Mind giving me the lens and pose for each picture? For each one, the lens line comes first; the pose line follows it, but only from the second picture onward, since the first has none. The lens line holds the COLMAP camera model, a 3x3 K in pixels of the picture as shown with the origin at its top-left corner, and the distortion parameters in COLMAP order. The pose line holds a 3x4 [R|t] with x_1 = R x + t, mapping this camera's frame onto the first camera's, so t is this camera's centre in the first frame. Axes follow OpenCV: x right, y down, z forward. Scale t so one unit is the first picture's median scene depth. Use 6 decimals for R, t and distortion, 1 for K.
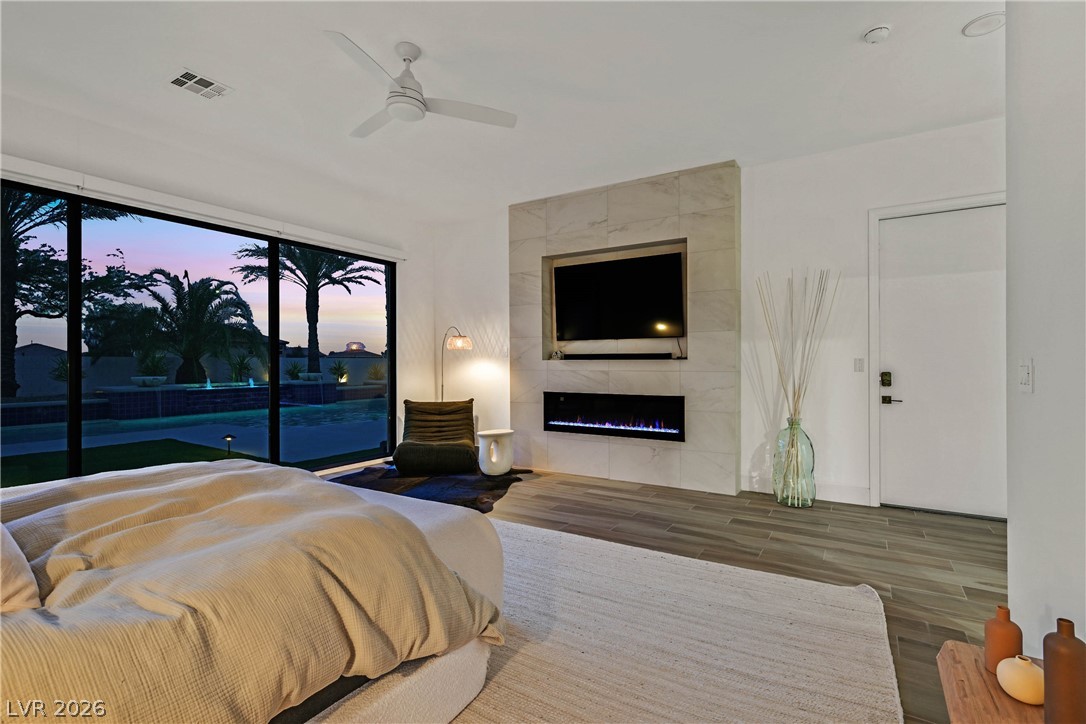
lens RADIAL K [[509.3, 0, 543.0], [0, 509.3, 362.0], [0, 0, 1]] dist [0.000993, -0.000050]
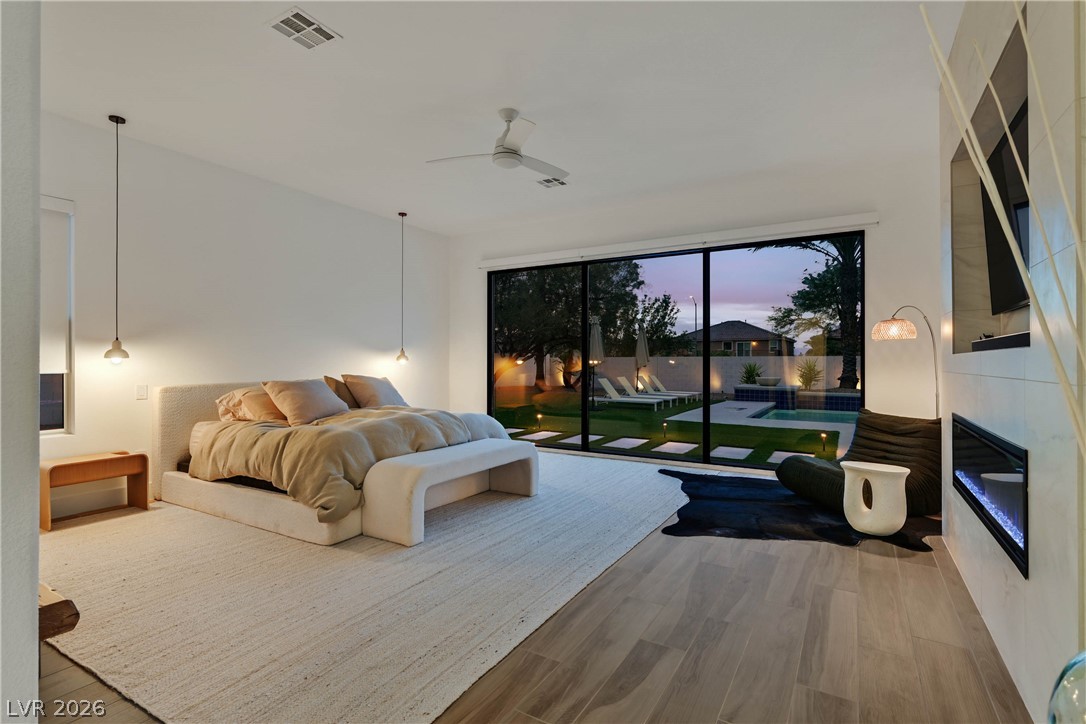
lens RADIAL K [[509.3, 0, 543.0], [0, 509.3, 362.0], [0, 0, 1]] dist [0.000993, -0.000050]
pose [[0.008454, 0.004478, -0.999954, 0.726914], [-0.003038, 0.999985, 0.004452, 0.004197], [0.999960, 0.003001, 0.008467, 0.765872]]
